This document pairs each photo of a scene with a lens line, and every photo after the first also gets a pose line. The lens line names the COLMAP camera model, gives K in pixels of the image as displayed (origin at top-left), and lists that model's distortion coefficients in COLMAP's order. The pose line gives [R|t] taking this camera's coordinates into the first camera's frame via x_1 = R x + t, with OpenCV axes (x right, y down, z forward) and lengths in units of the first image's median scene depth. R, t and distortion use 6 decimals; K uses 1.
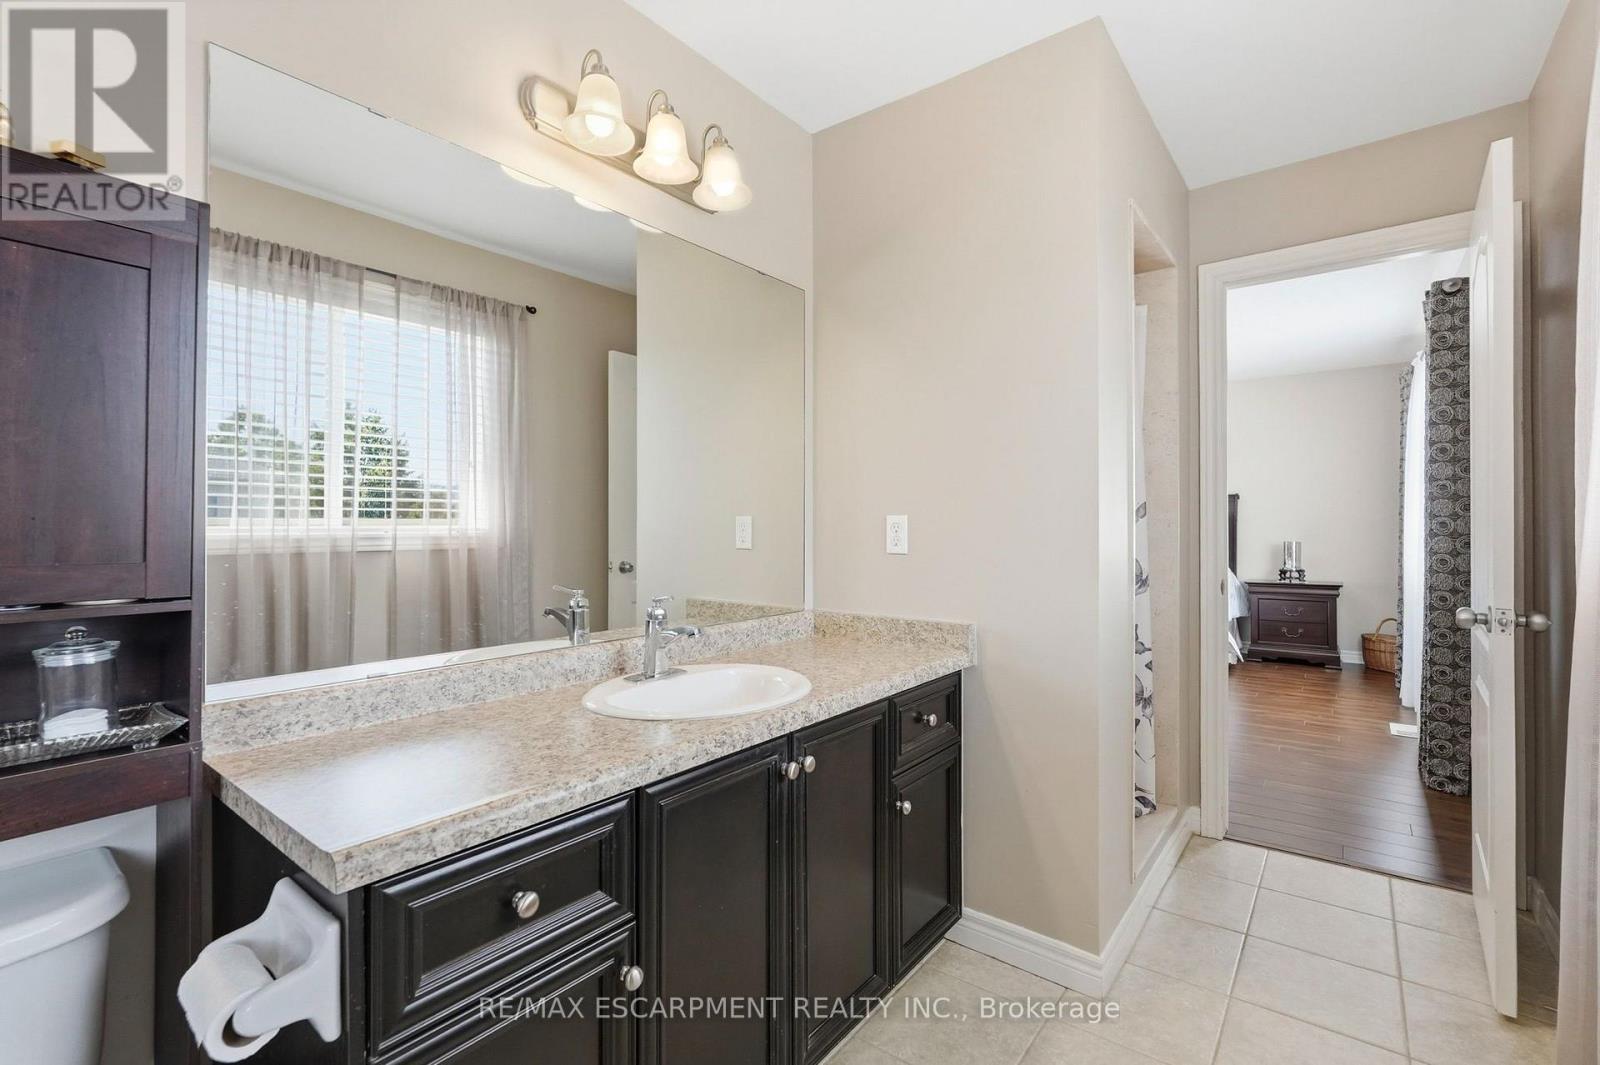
lens RADIAL K [[706.1, 0, 814.1], [0, 706.1, 520.5], [0, 0, 1]] dist [-0.013069, 0.004718]
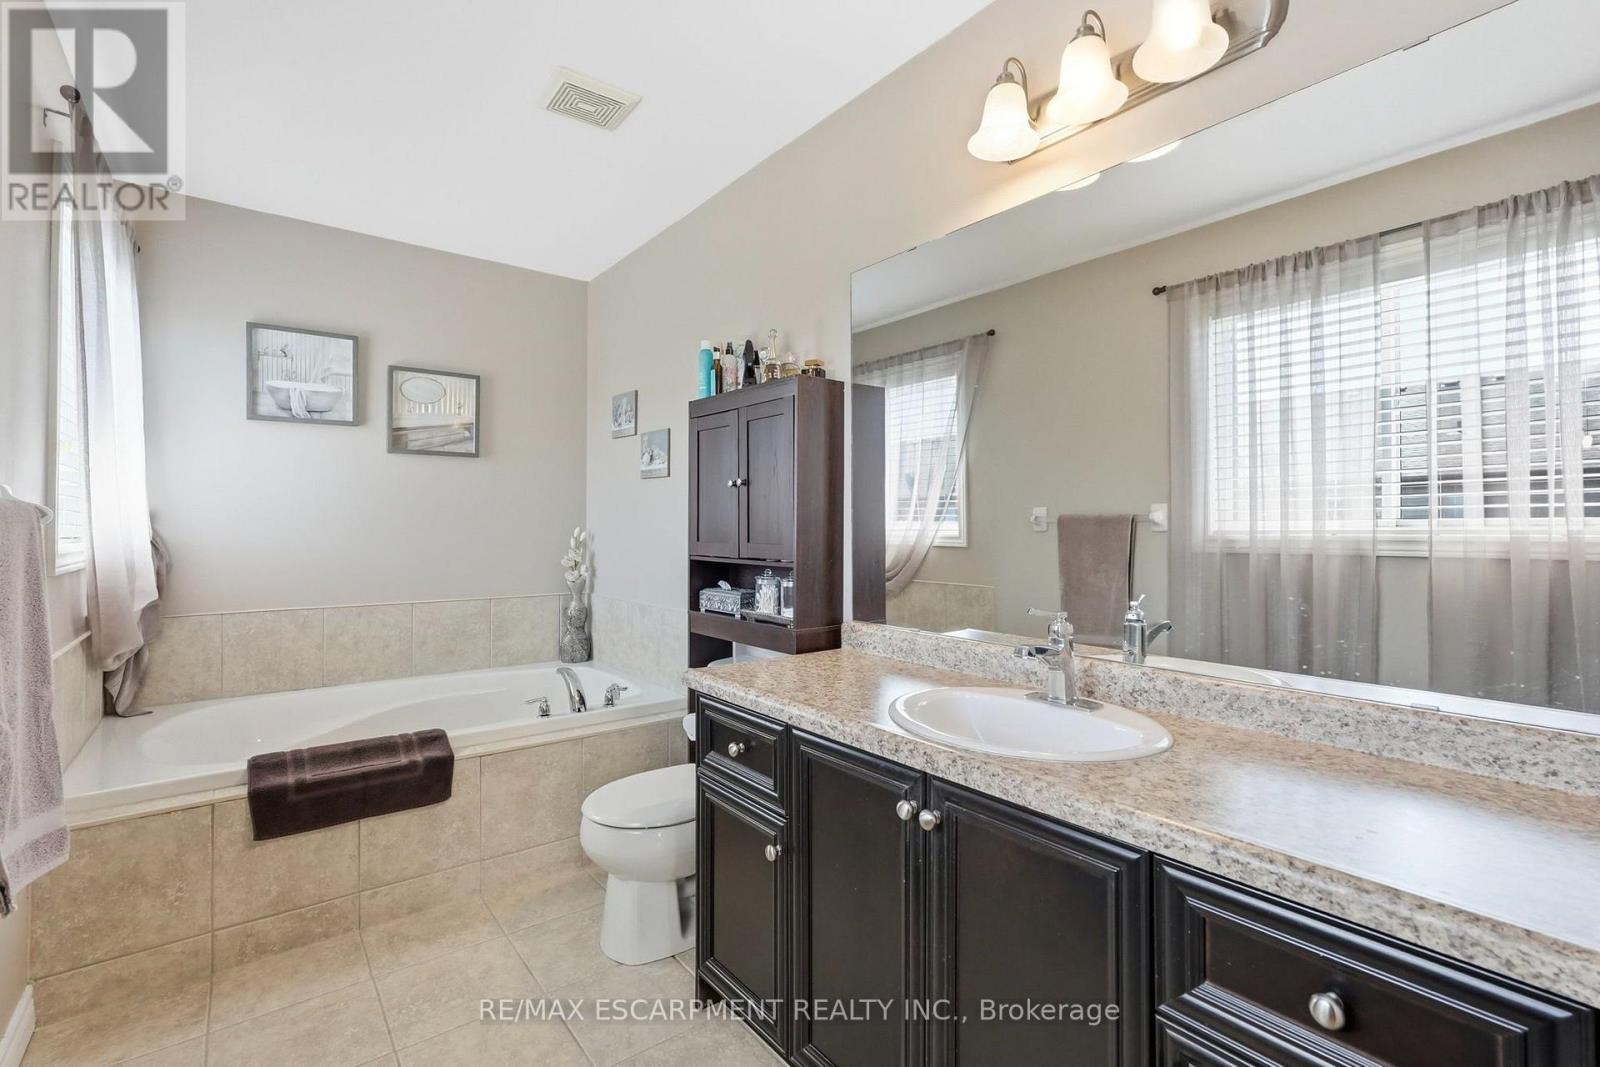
lens RADIAL K [[706.1, 0, 796.2], [0, 706.1, 539.1], [0, 0, 1]] dist [-0.013069, 0.004718]
pose [[-0.227135, 0.018353, -0.973690, 0.413144], [0.006117, 0.999830, 0.017419, 0.002281], [0.973844, -0.002000, -0.227208, 0.522963]]
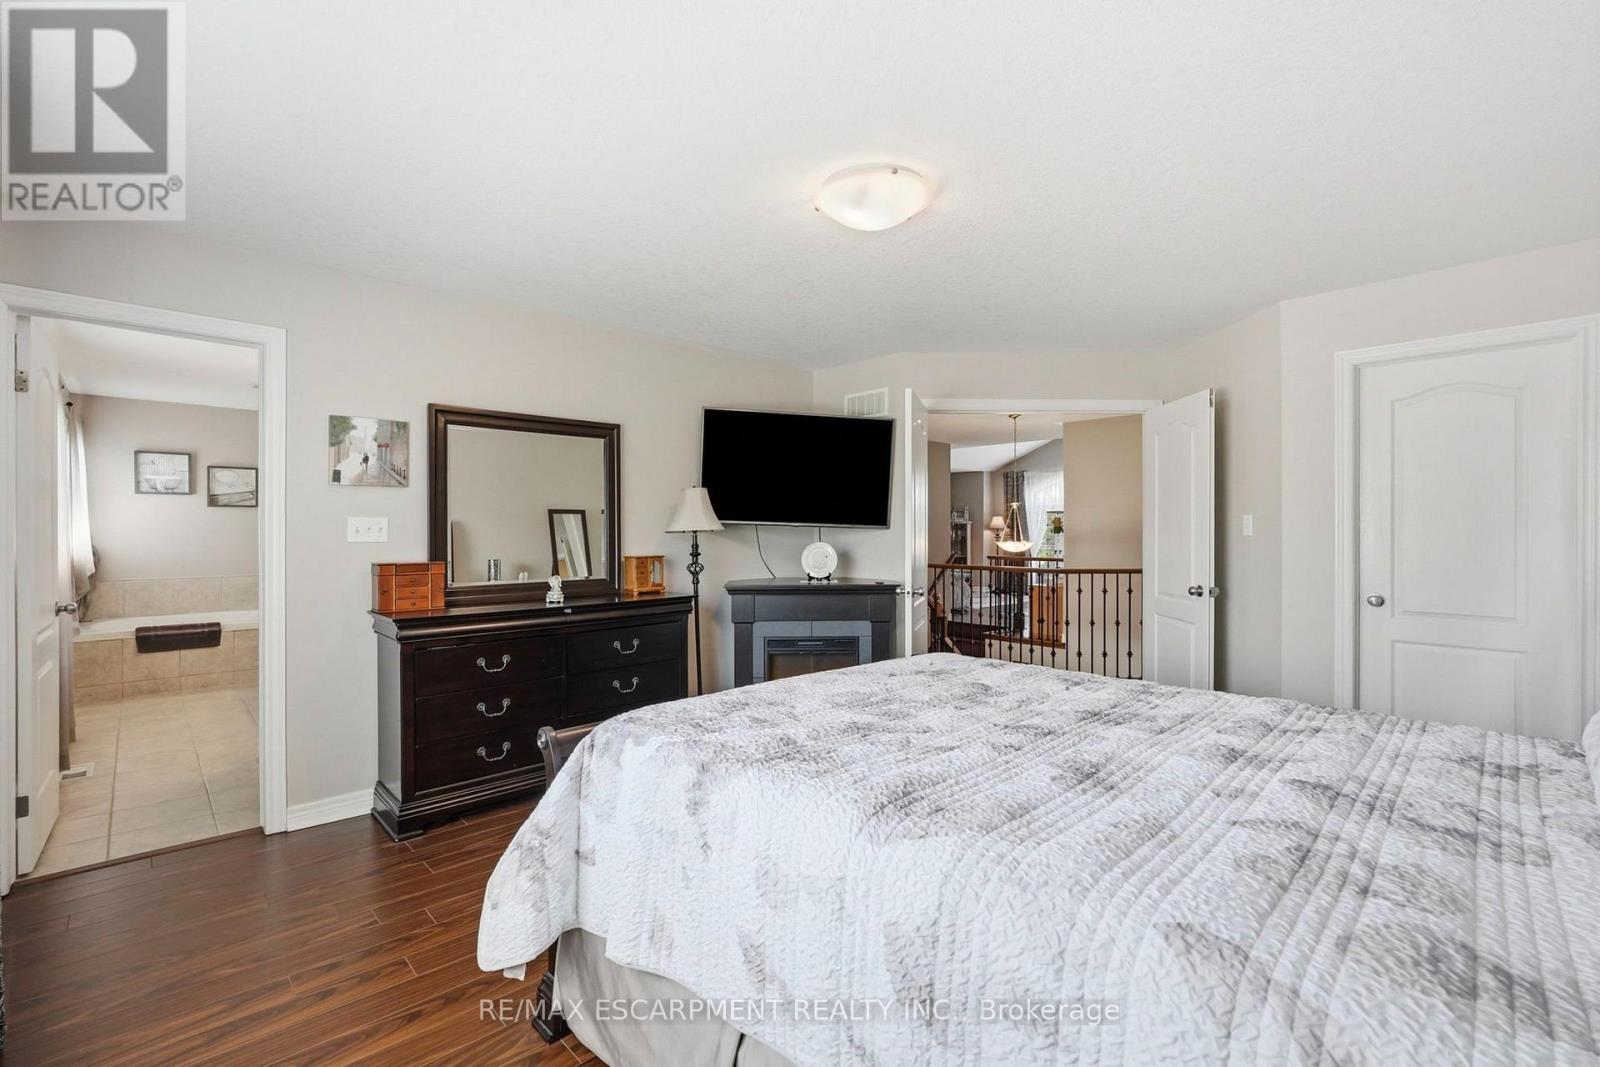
lens RADIAL K [[706.1, 0, 808.4], [0, 706.1, 546.2], [0, 0, 1]] dist [-0.013069, 0.004718]
pose [[-0.133834, 0.021467, -0.990771, 1.034410], [0.012603, 0.999721, 0.019958, -0.002909], [0.990924, -0.009816, -0.134067, 1.312790]]
